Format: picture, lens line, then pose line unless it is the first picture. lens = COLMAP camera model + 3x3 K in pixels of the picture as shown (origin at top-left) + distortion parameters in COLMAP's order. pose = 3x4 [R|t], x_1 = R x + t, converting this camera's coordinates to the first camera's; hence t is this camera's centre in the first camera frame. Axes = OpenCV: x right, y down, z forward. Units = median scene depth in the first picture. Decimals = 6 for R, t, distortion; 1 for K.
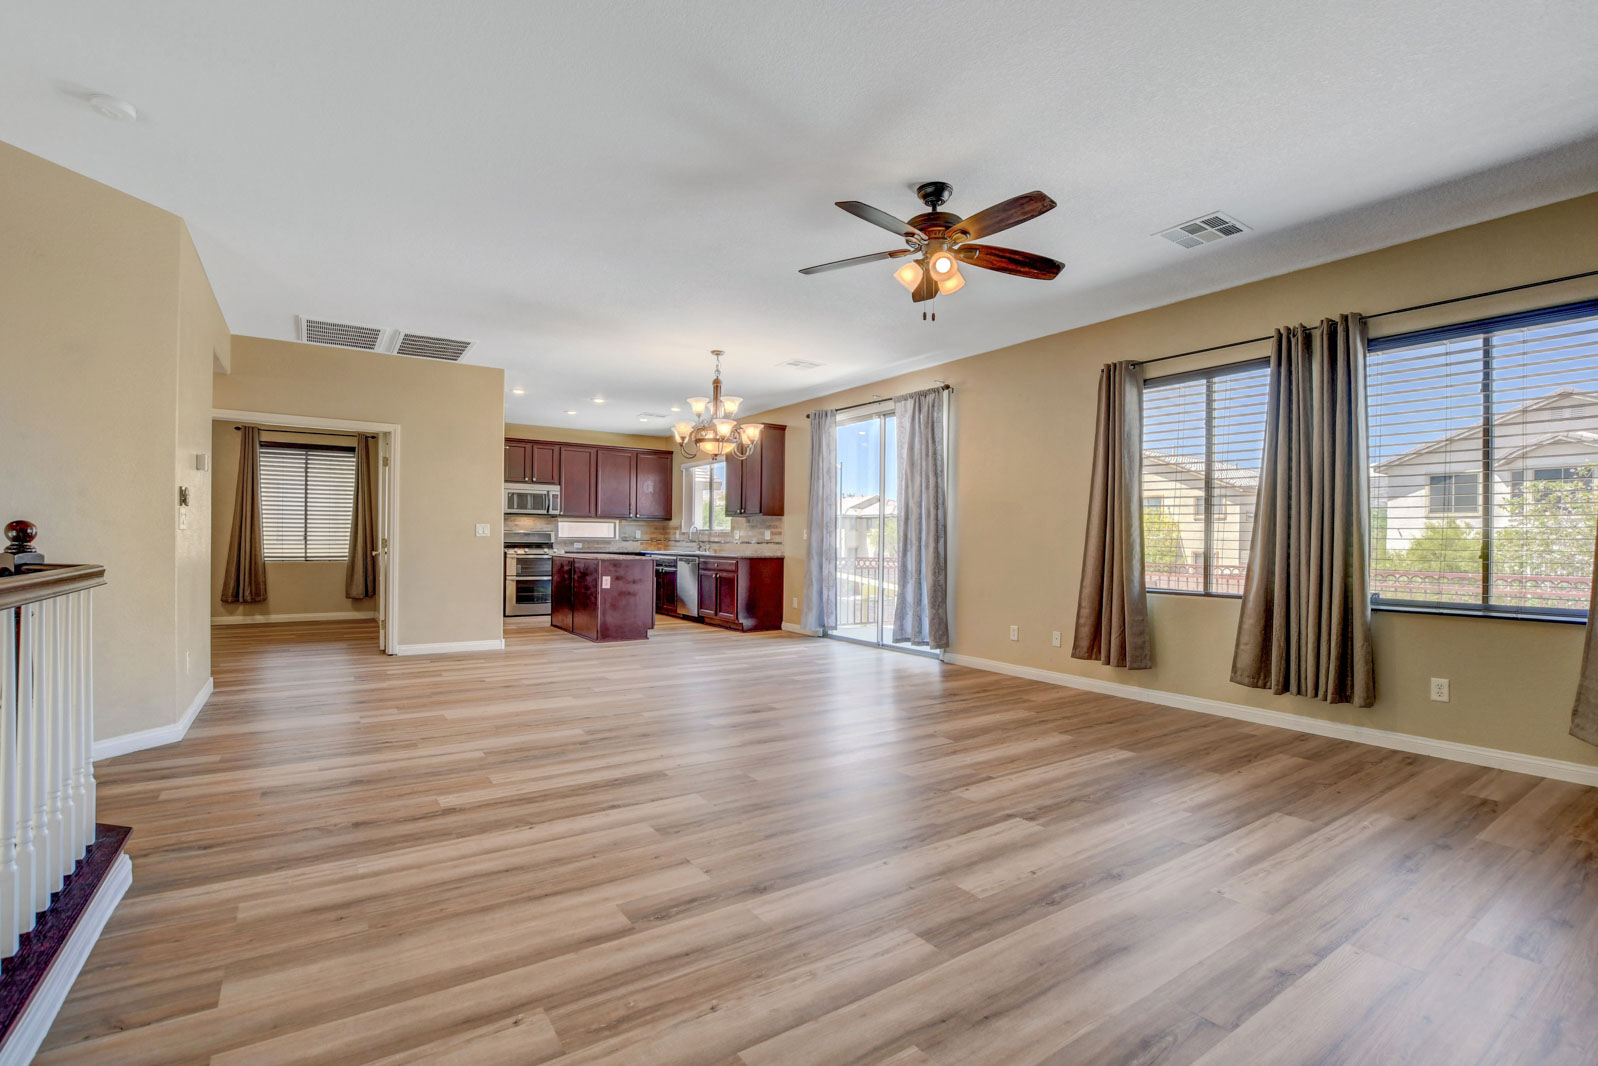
lens RADIAL K [[707.8, 0, 752.3], [0, 707.8, 544.0], [0, 0, 1]] dist [-0.036245, 0.005275]
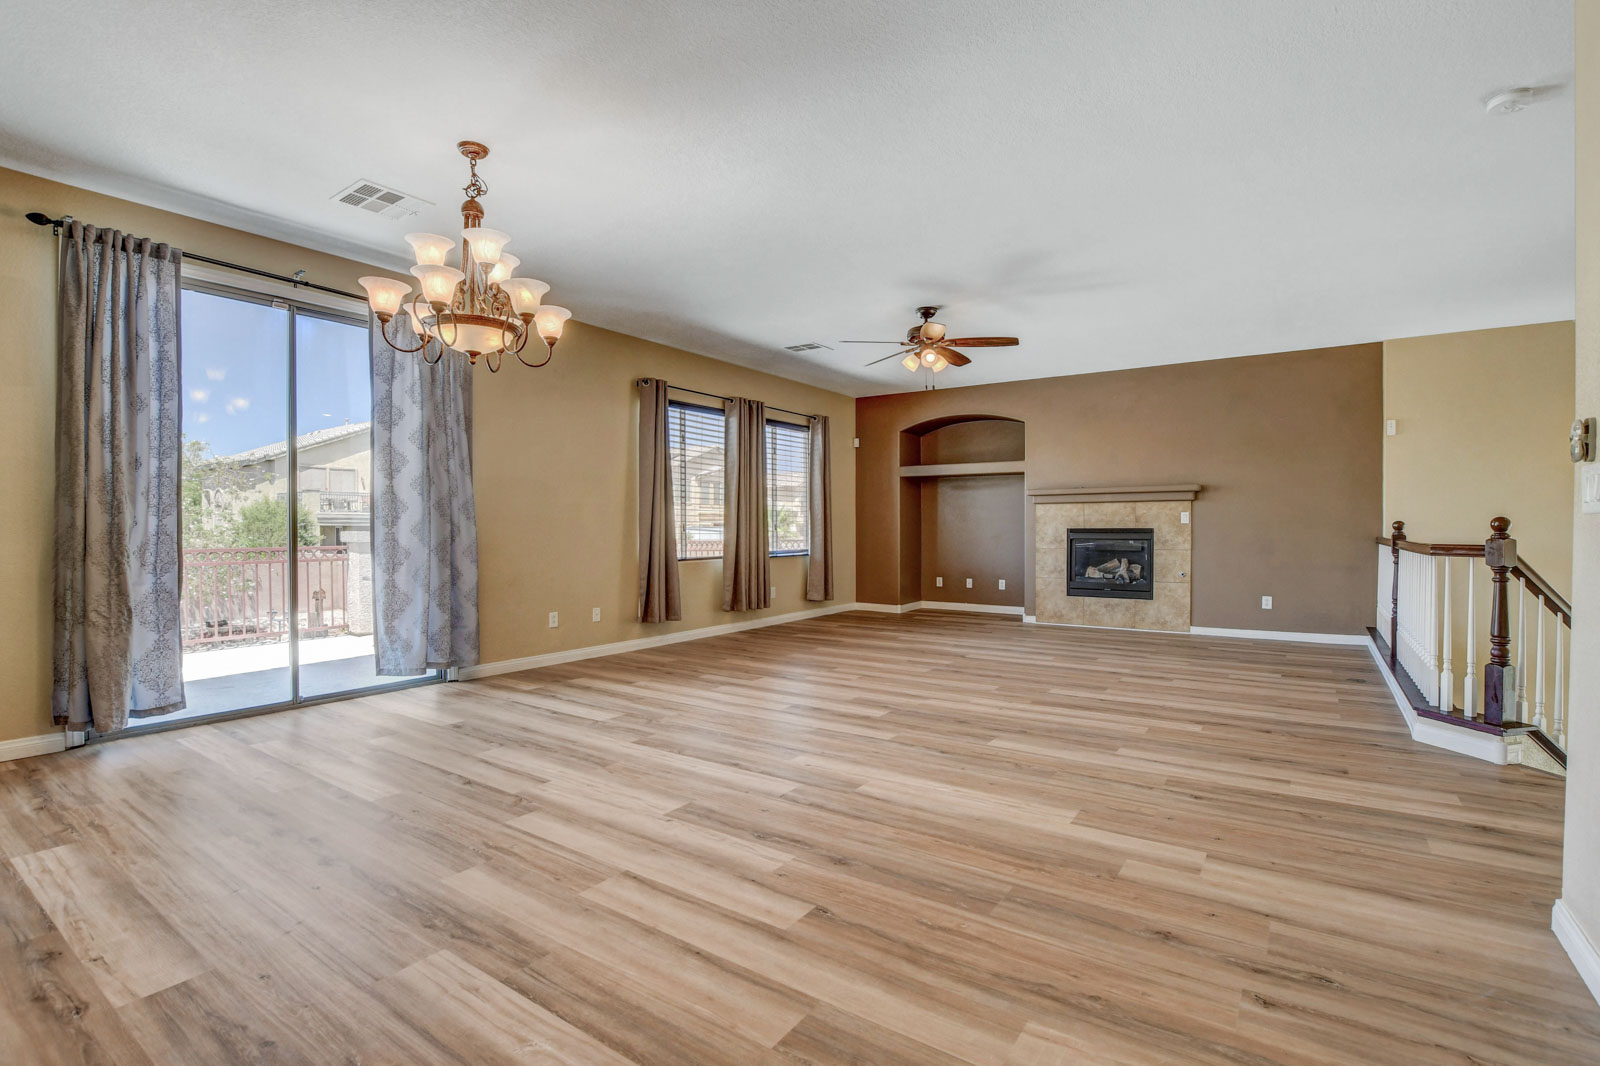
lens RADIAL K [[720.4, 0, 830.3], [0, 720.4, 536.8], [0, 0, 1]] dist [-0.037328, 0.007045]
pose [[-0.403191, -0.024733, 0.914781, -1.109314], [0.000105, 0.999633, 0.027073, -0.019343], [-0.915116, 0.011012, -0.403041, 1.749047]]
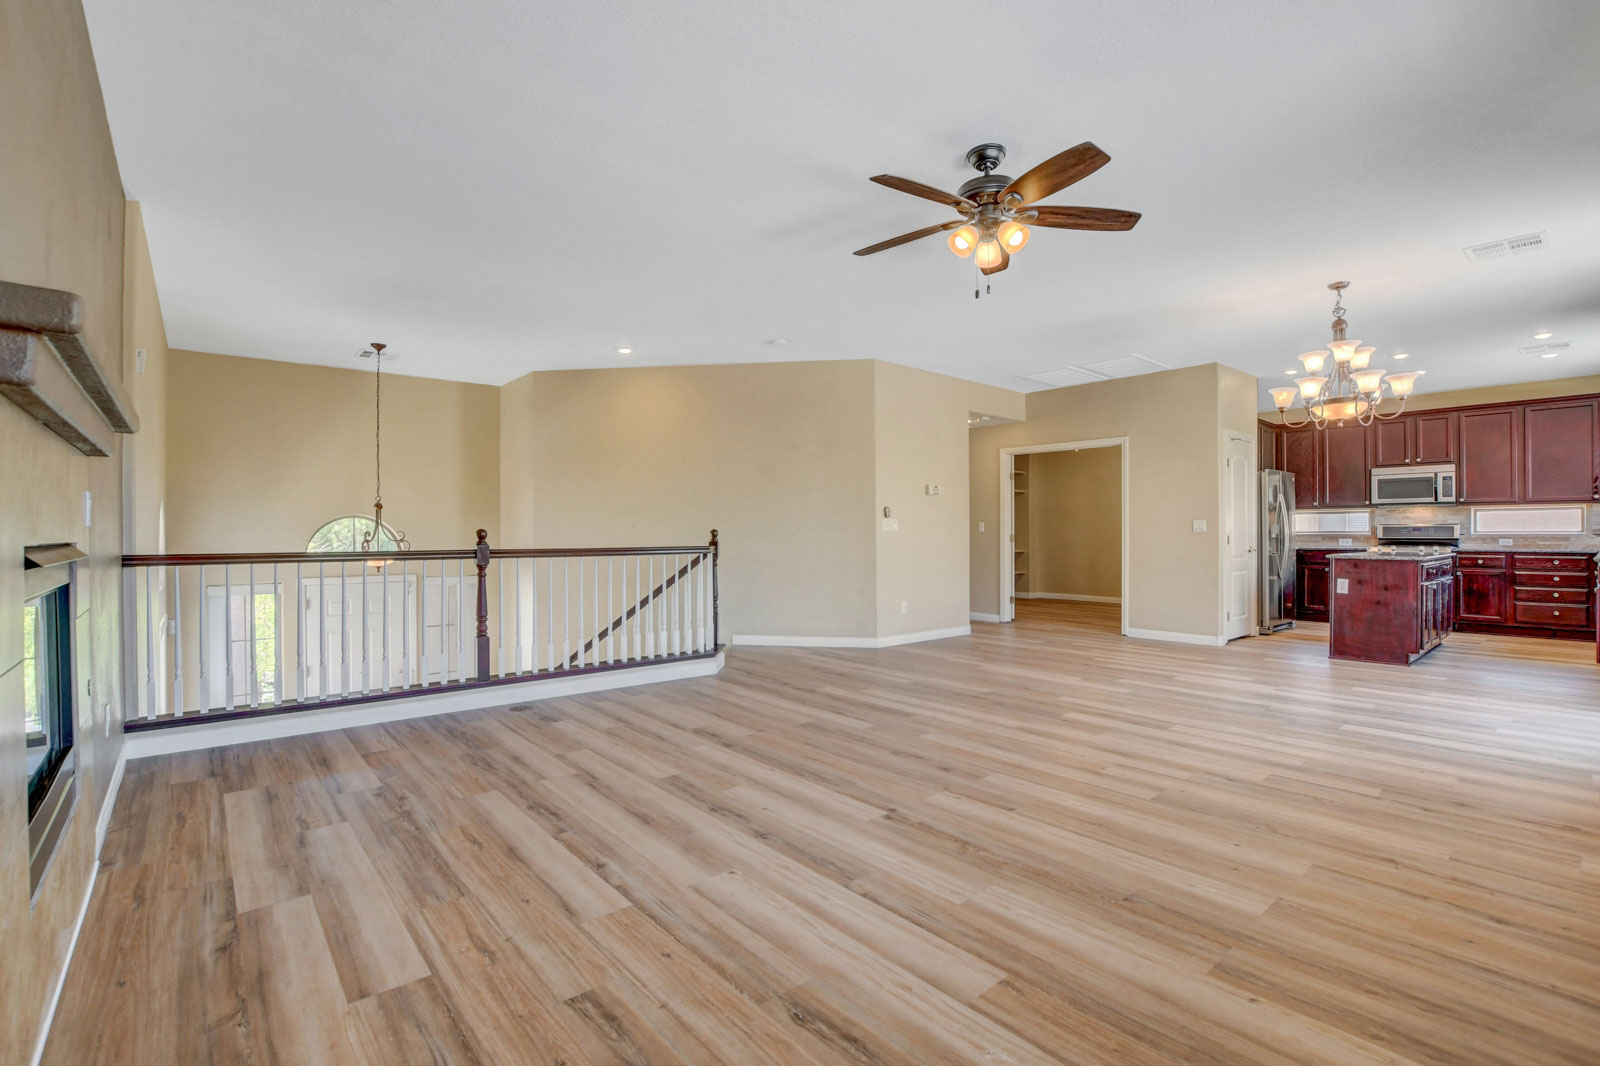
lens RADIAL K [[720.4, 0, 830.3], [0, 720.4, 536.8], [0, 0, 1]] dist [-0.037328, 0.007045]
pose [[0.171411, -0.007714, -0.985169, 1.065676], [-0.001539, 0.999966, -0.008098, 0.010345], [0.985198, 0.002905, 0.171393, 0.587916]]
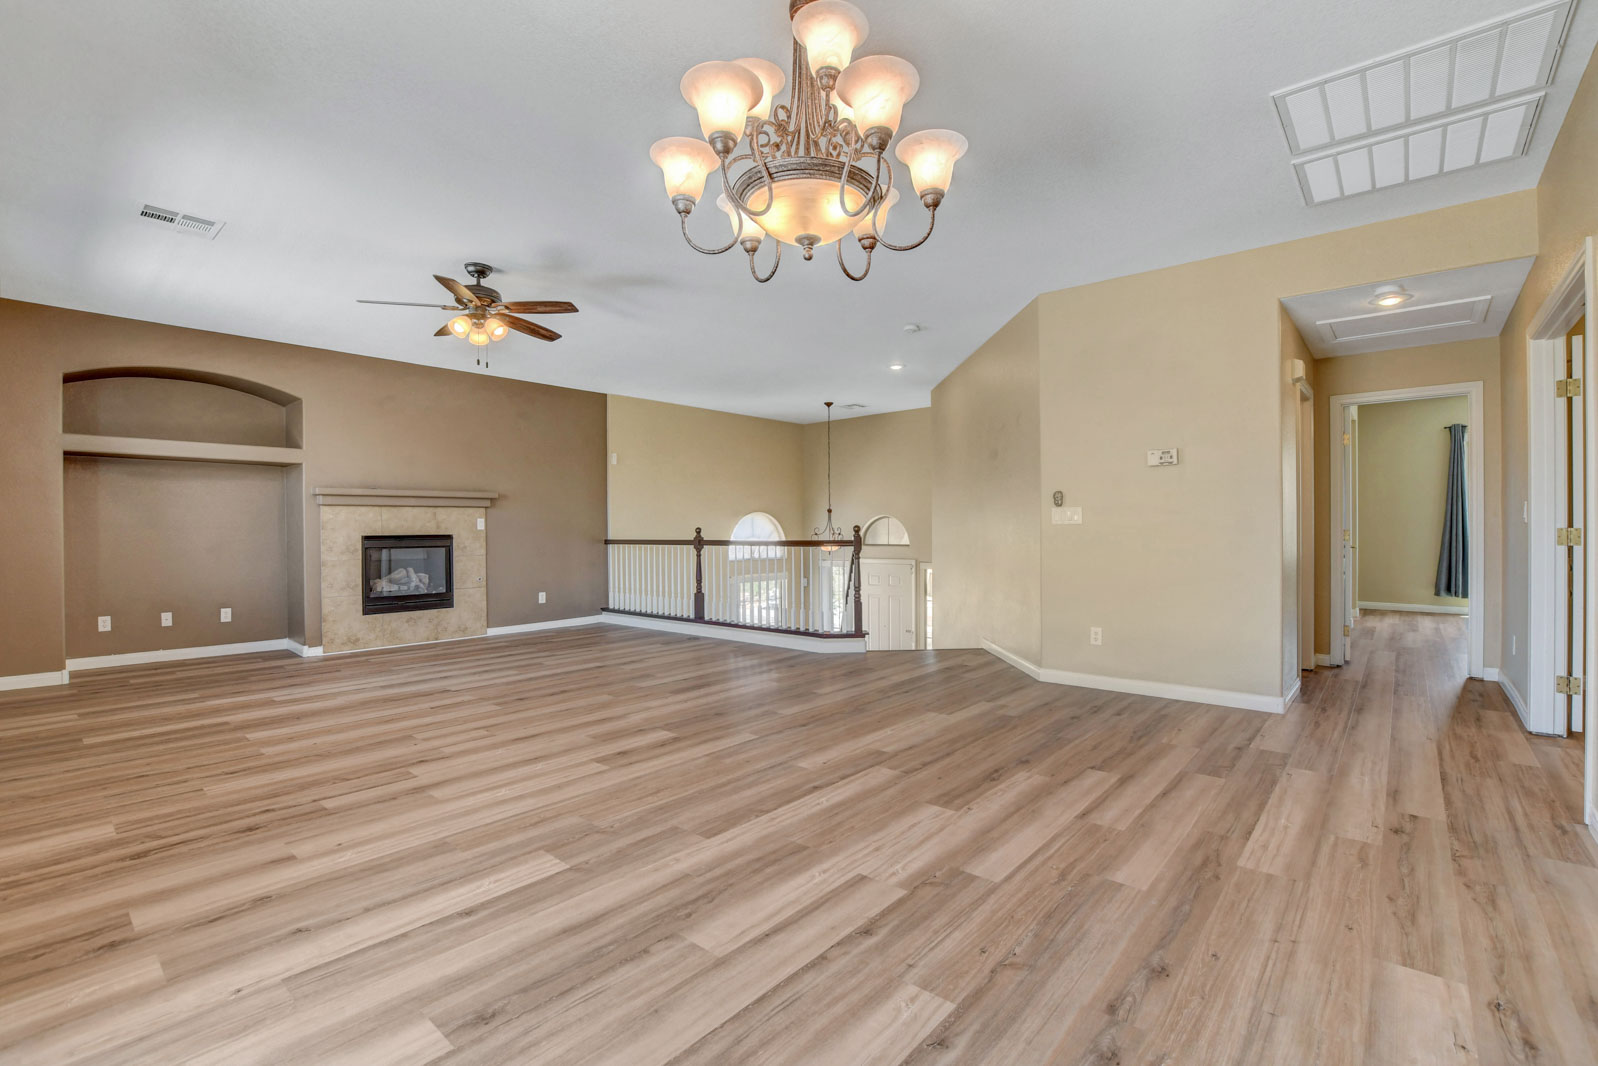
lens RADIAL K [[738.1, 0, 799.0], [0, 738.1, 533.0], [0, 0, 1]] dist [-0.041755, 0.007161]
pose [[-0.958544, -0.004718, -0.284906, 0.059591], [-0.006273, 0.999970, 0.004546, -0.007919], [0.284876, 0.006145, -0.958545, 2.328164]]
